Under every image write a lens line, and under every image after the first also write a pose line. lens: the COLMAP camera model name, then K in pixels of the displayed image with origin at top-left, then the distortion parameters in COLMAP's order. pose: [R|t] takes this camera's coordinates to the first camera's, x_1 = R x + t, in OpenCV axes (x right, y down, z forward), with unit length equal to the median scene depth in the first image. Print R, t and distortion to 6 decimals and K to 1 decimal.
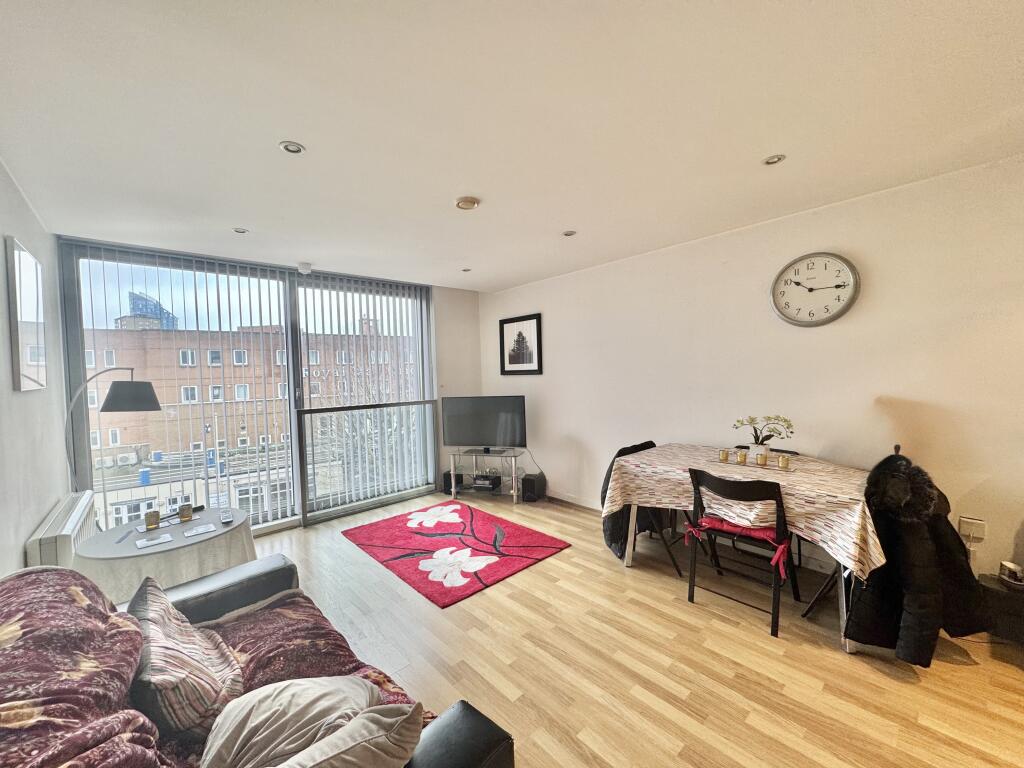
lens RADIAL K [[408.9, 0, 512.2], [0, 408.9, 386.1], [0, 0, 1]] dist [-0.002588, 0.000225]
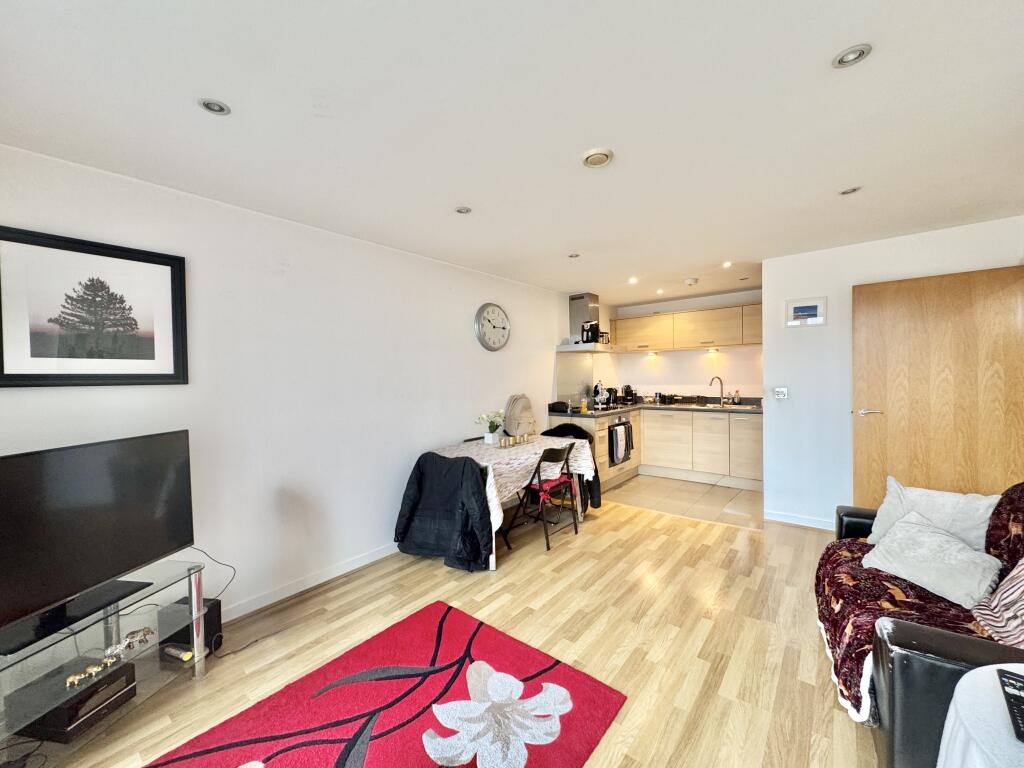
lens RADIAL K [[408.9, 0, 511.7], [0, 408.9, 379.7], [0, 0, 1]] dist [-0.002588, 0.000225]
pose [[-0.152251, 0.025746, 0.988006, -0.766927], [0.054055, 0.998381, -0.017687, -0.006551], [-0.986862, 0.050714, -0.153397, 1.141112]]
